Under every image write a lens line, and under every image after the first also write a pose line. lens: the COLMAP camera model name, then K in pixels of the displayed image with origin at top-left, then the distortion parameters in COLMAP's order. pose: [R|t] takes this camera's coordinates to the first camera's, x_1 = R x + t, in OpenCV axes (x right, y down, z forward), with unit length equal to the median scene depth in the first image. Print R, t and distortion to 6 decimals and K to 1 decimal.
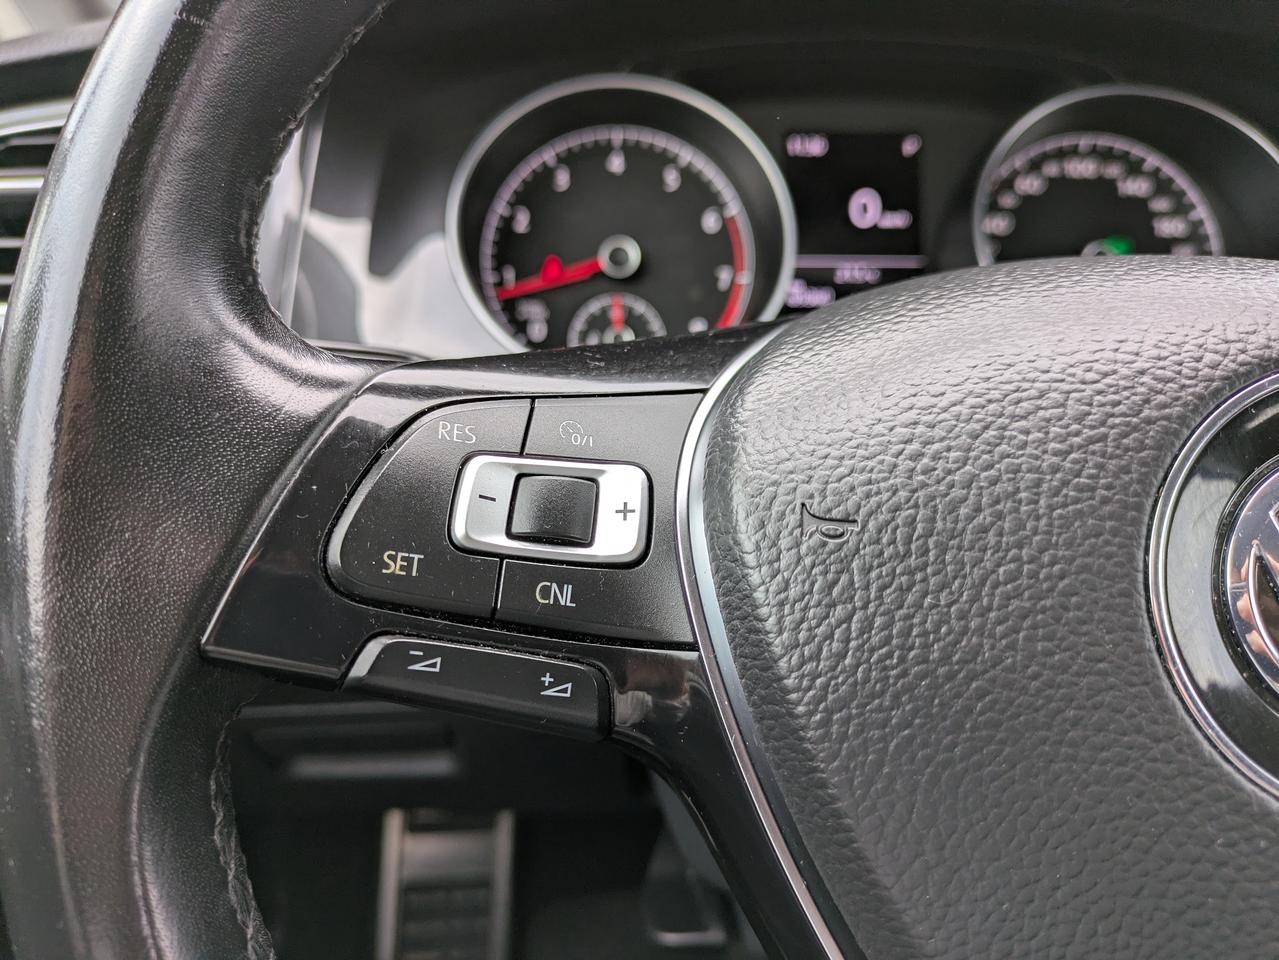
lens RADIAL K [[993.0, 0, 639.5], [0, 993.0, 480.0], [0, 0, 1]] dist [-0.012144, -0.006435]
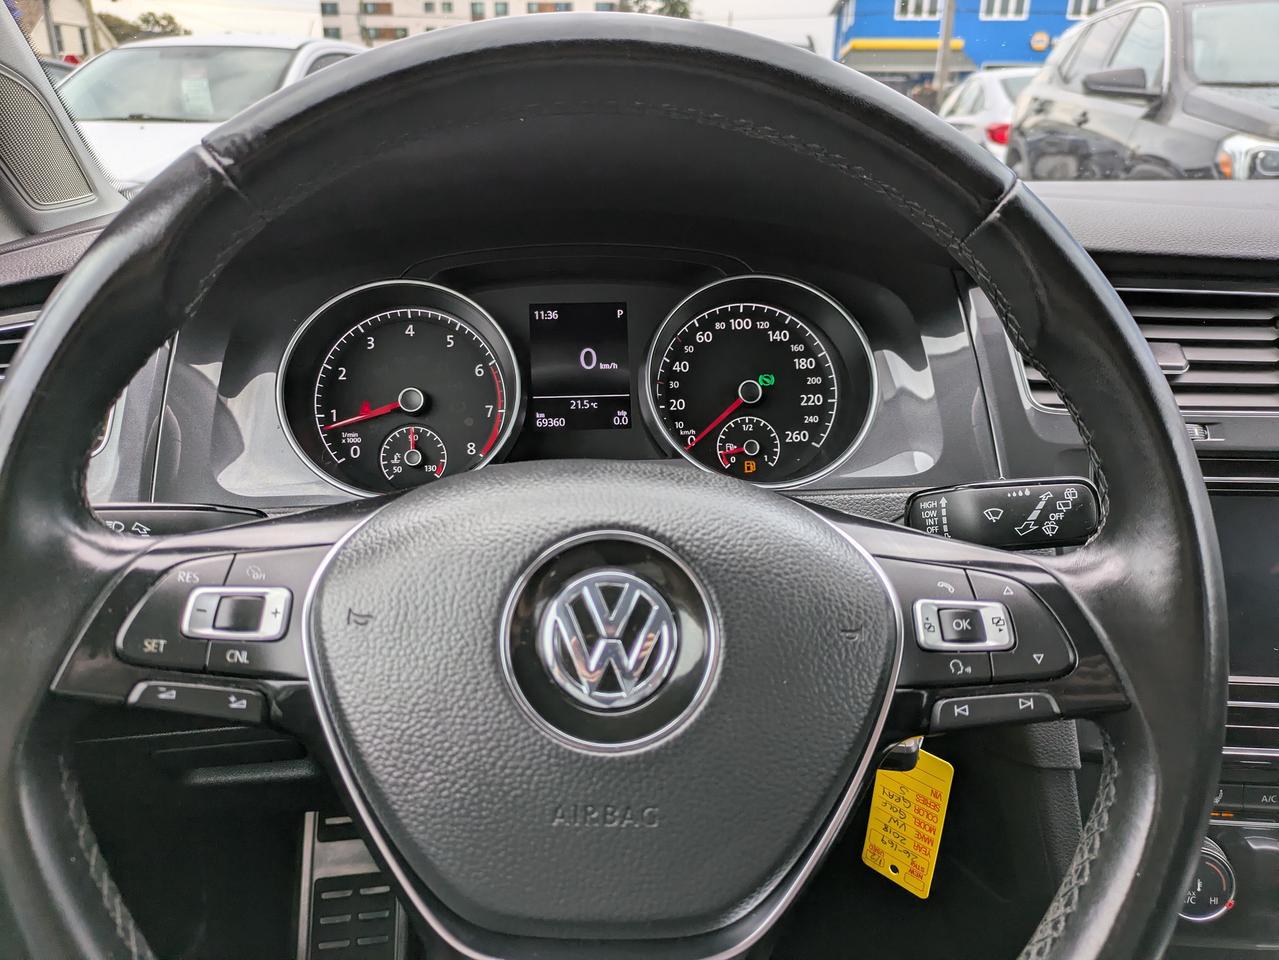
lens RADIAL K [[926.7, 0, 635.5], [0, 926.7, 483.3], [0, 0, 1]] dist [0.016906, -0.001581]
pose [[0.998022, -0.034873, 0.052313, 0.667230], [0.036483, 0.998880, -0.030139, -0.157422], [-0.051203, 0.031988, 0.998176, -0.989166]]
